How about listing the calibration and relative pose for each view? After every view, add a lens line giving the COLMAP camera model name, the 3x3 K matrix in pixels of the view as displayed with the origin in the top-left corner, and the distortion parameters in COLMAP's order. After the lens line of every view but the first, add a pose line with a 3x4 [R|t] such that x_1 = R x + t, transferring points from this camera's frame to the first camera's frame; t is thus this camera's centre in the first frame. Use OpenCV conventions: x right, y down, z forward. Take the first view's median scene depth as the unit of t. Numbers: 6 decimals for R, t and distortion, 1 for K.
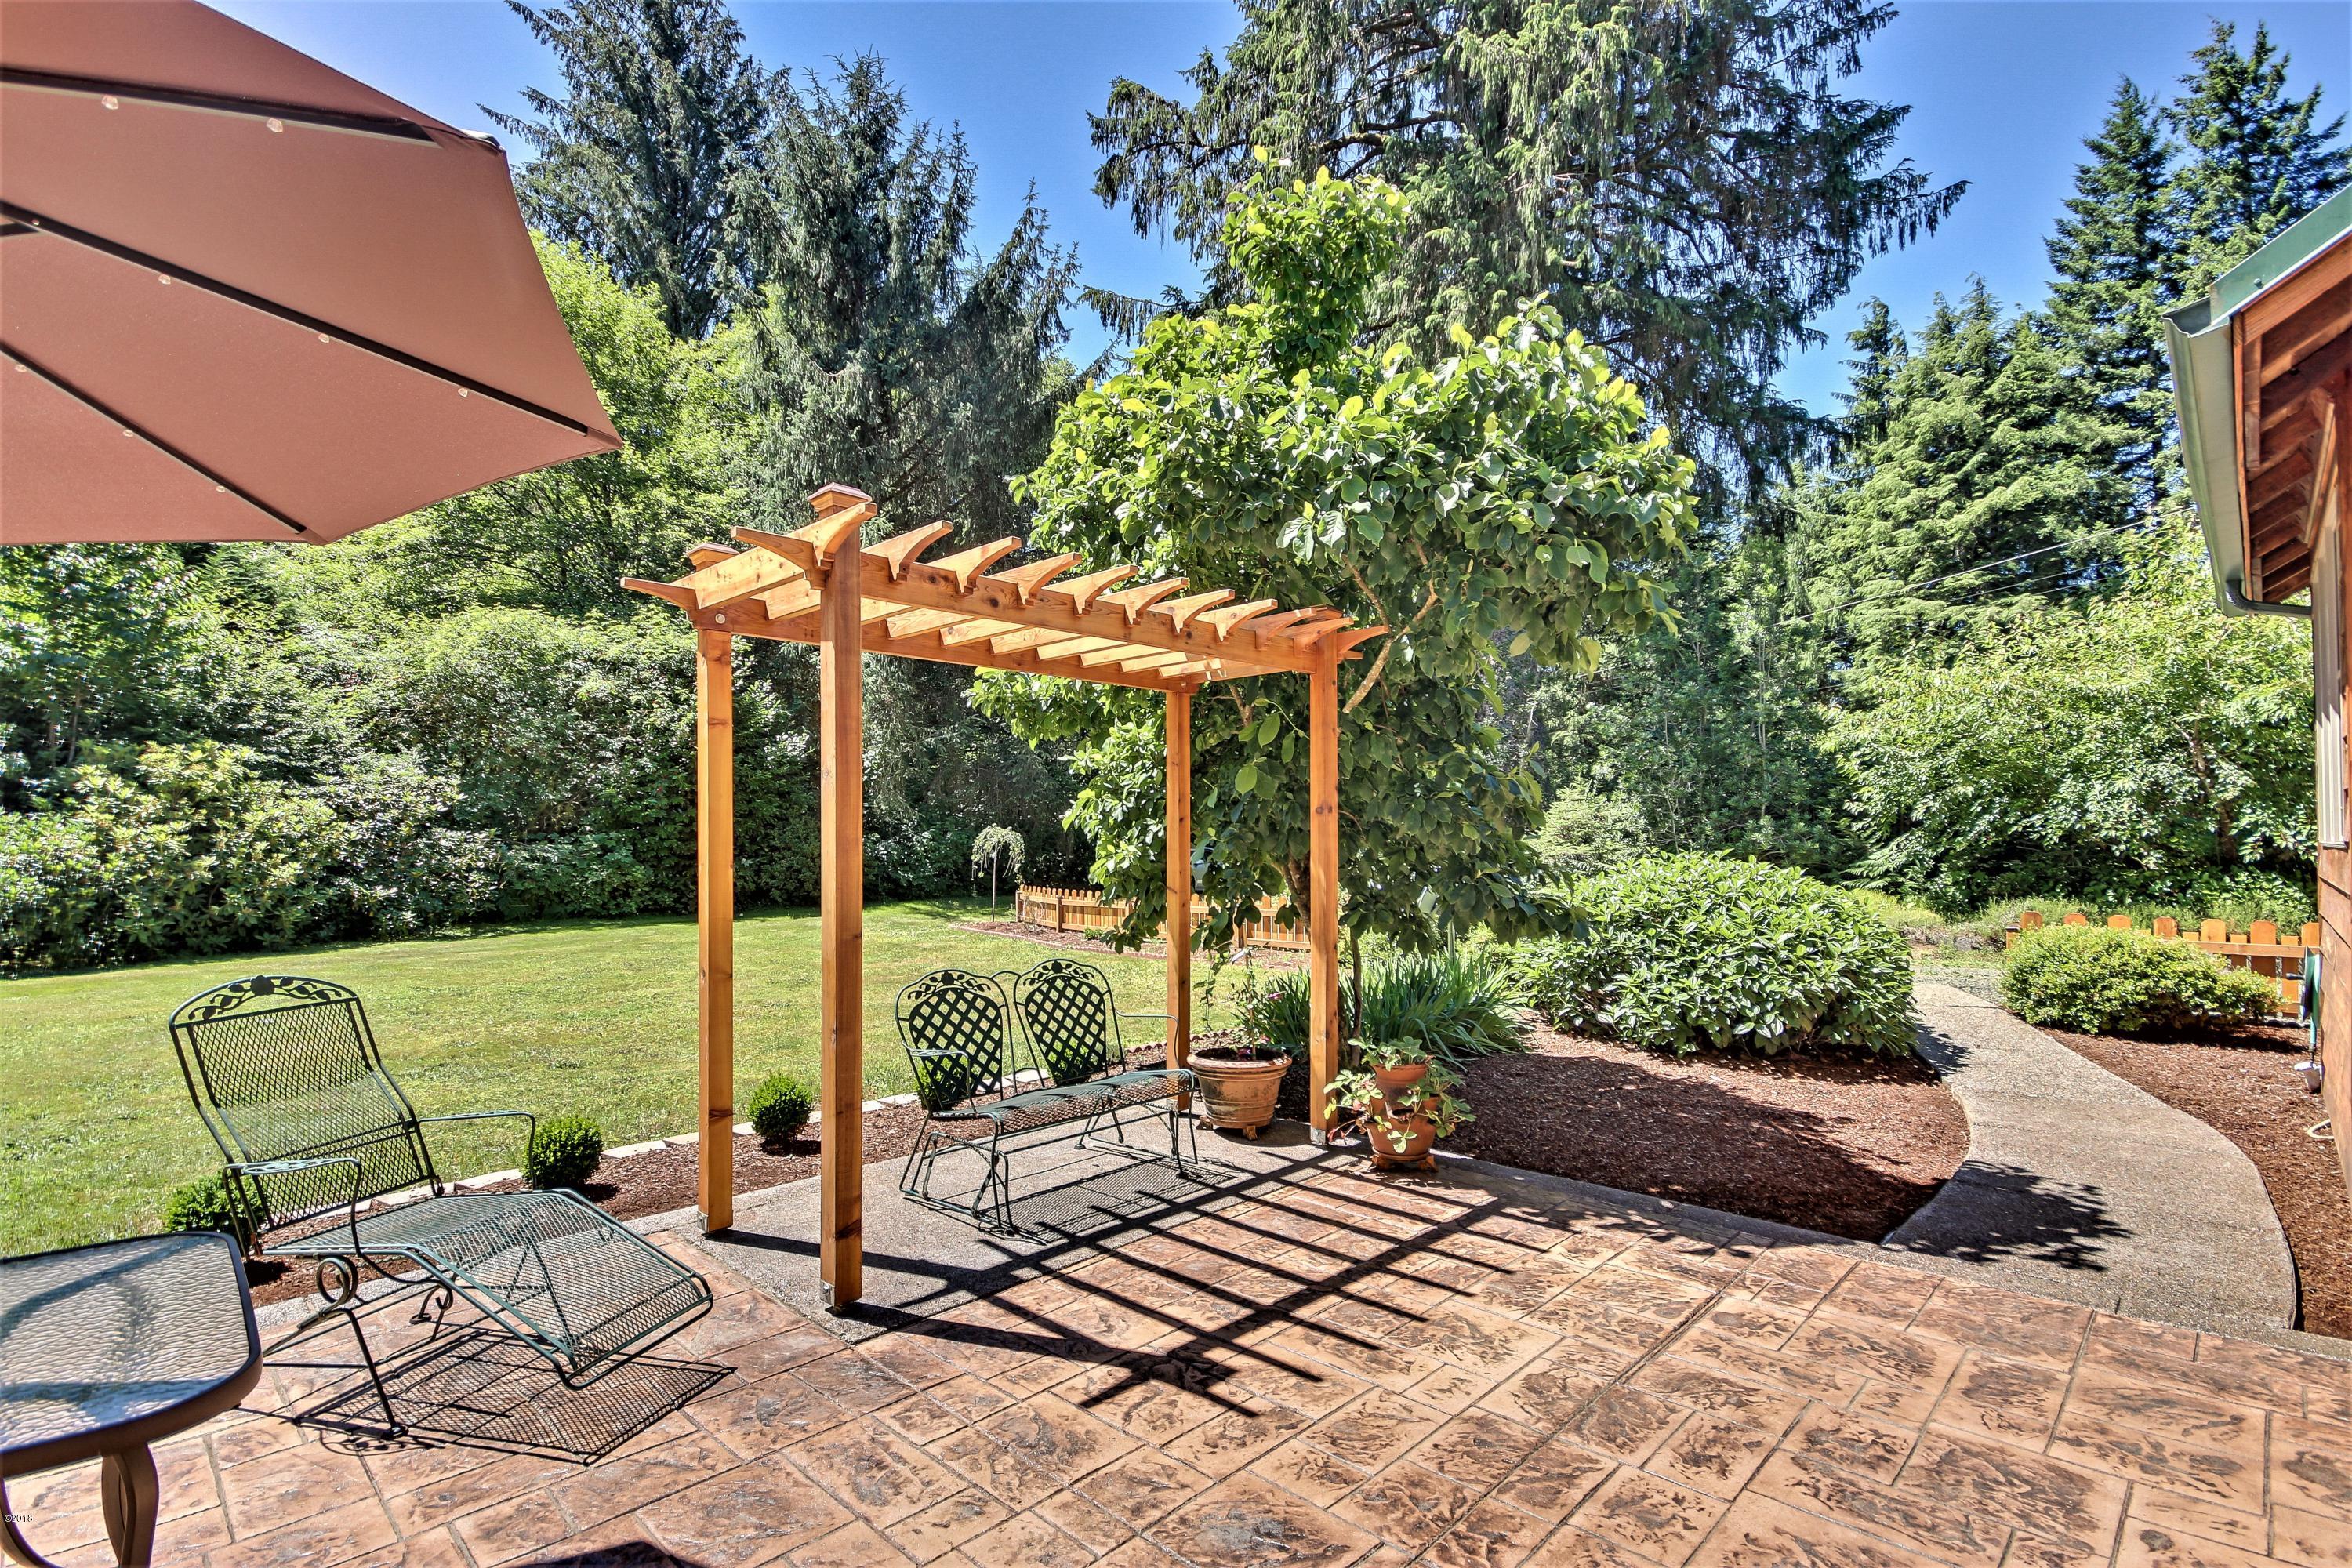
lens RADIAL K [[1106.9, 0, 1198.6], [0, 1106.9, 837.3], [0, 0, 1]] dist [-0.012214, -0.000591]
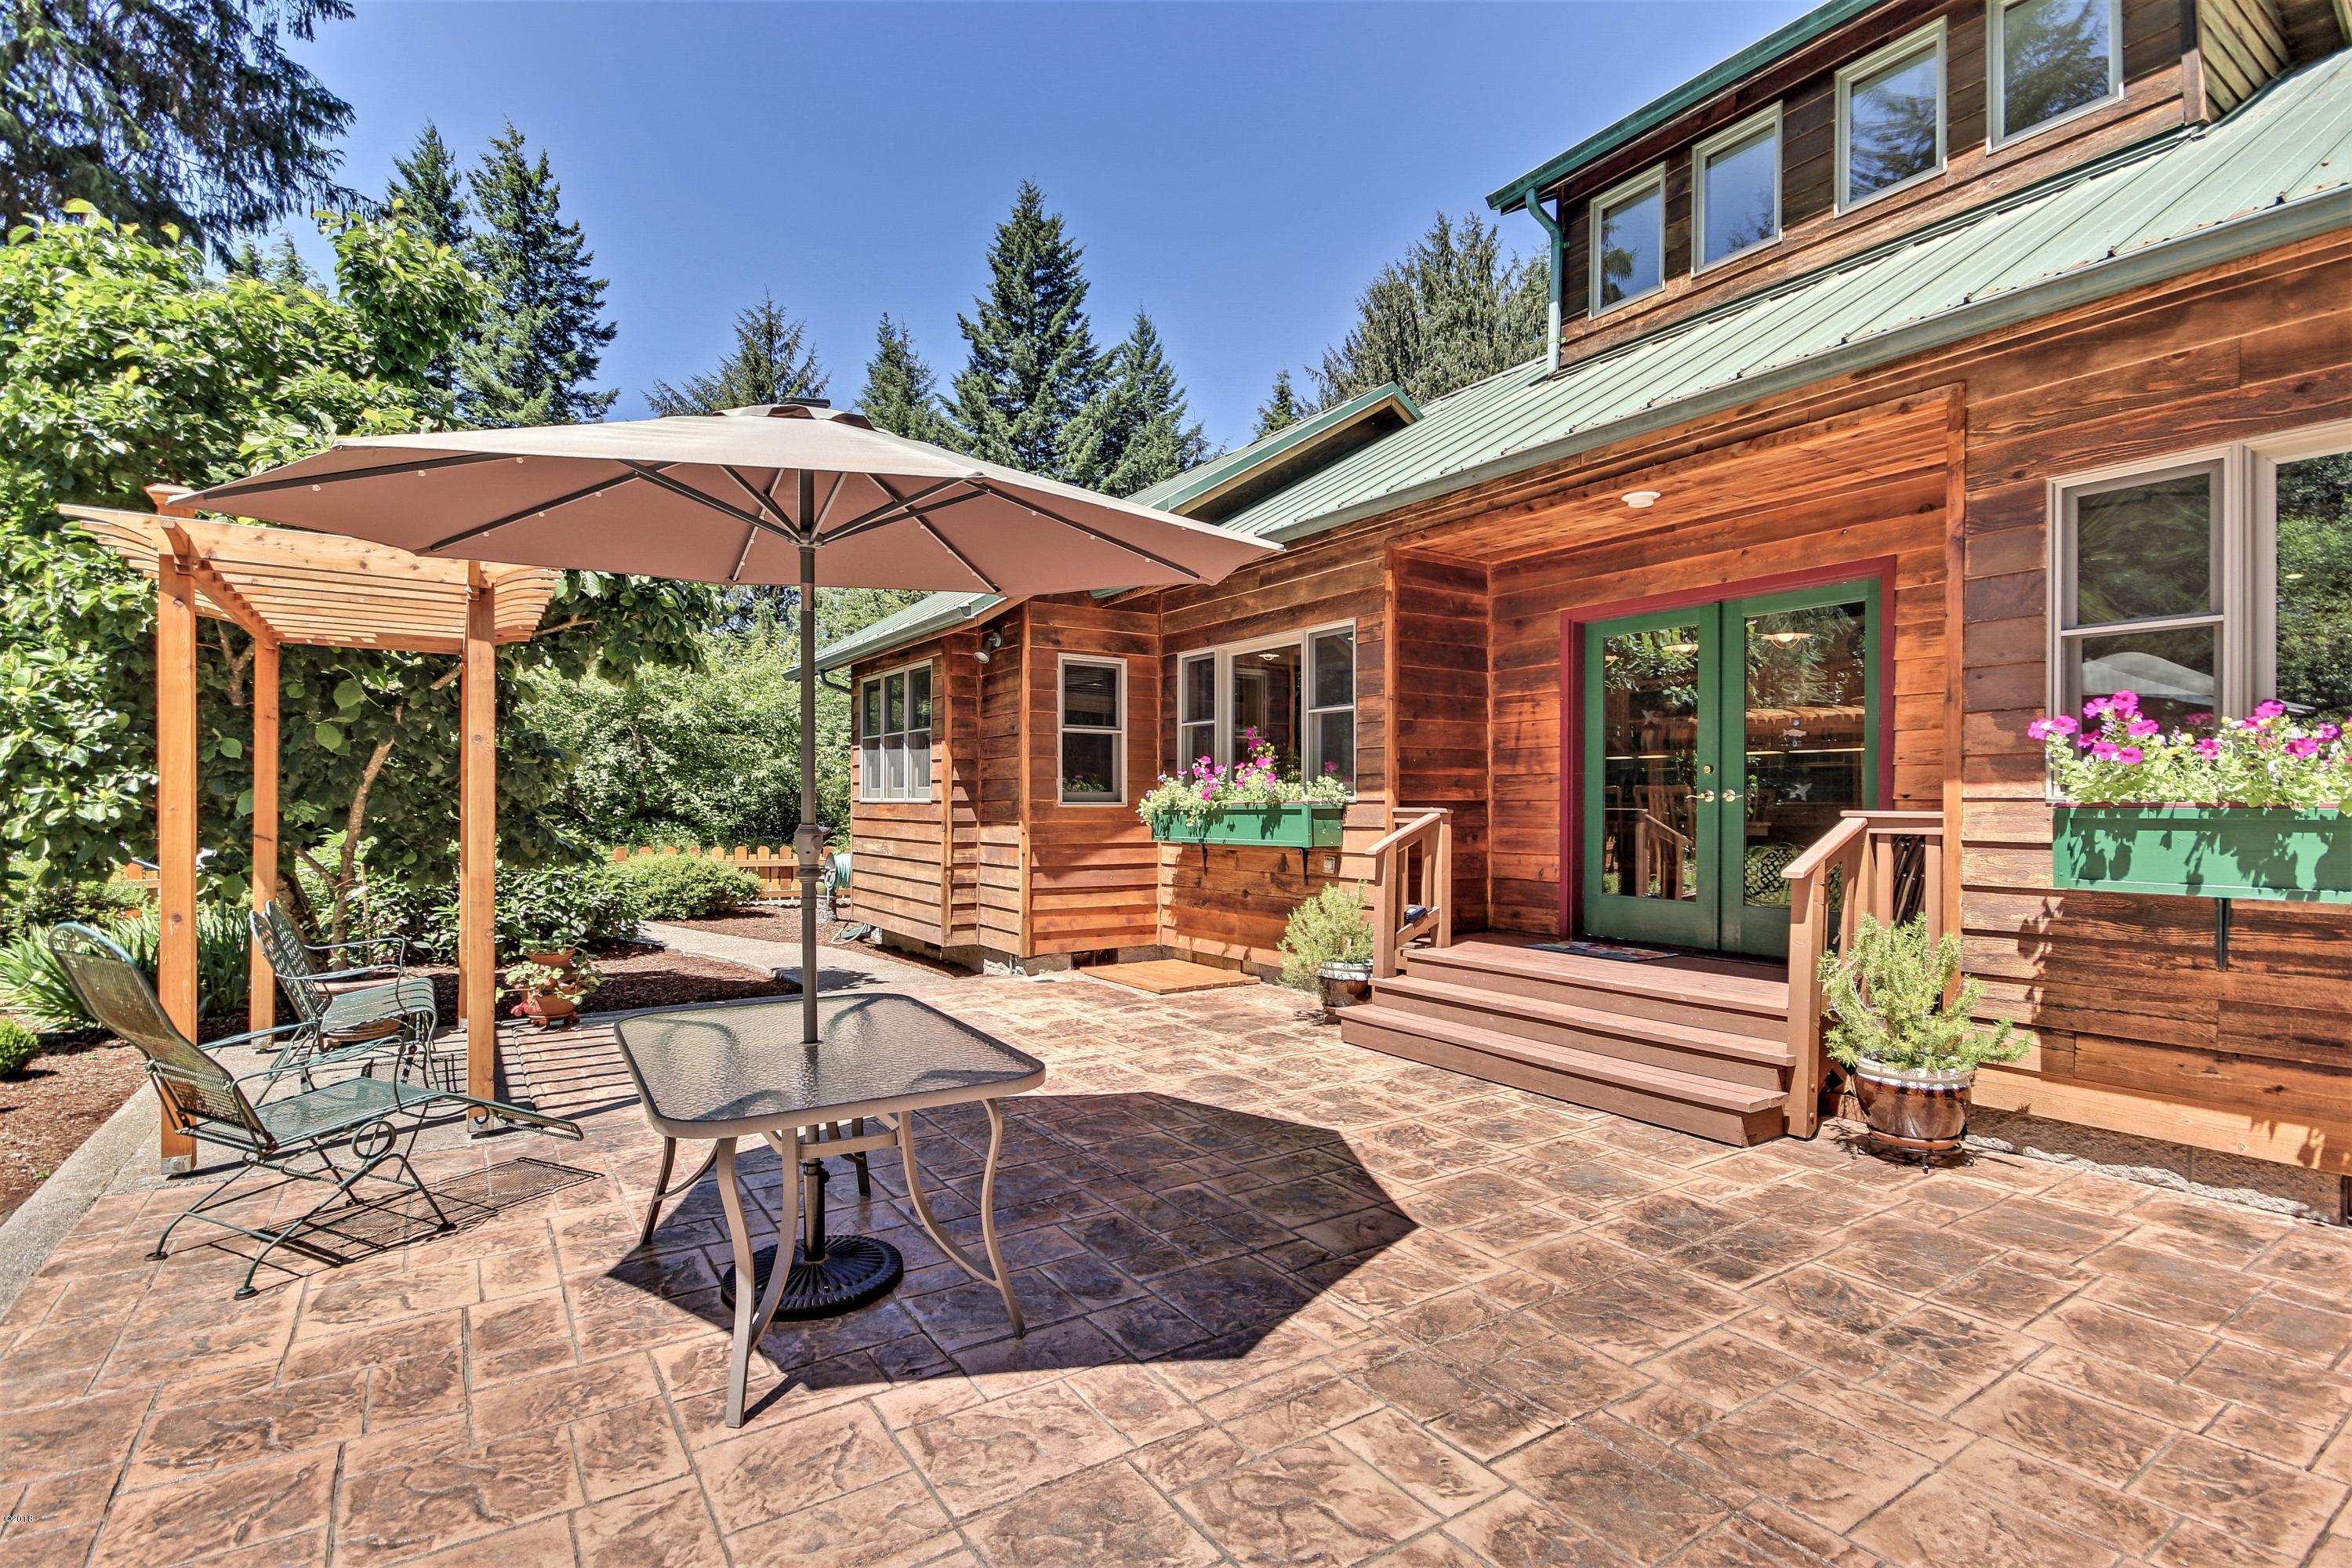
lens RADIAL K [[1106.9, 0, 1175.5], [0, 1106.9, 799.2], [0, 0, 1]] dist [-0.012214, -0.000591]
pose [[0.215186, 0.010238, 0.976520, -0.418267], [-0.016911, 0.999834, -0.006755, 0.000297], [-0.976427, -0.015061, 0.215323, -0.039702]]
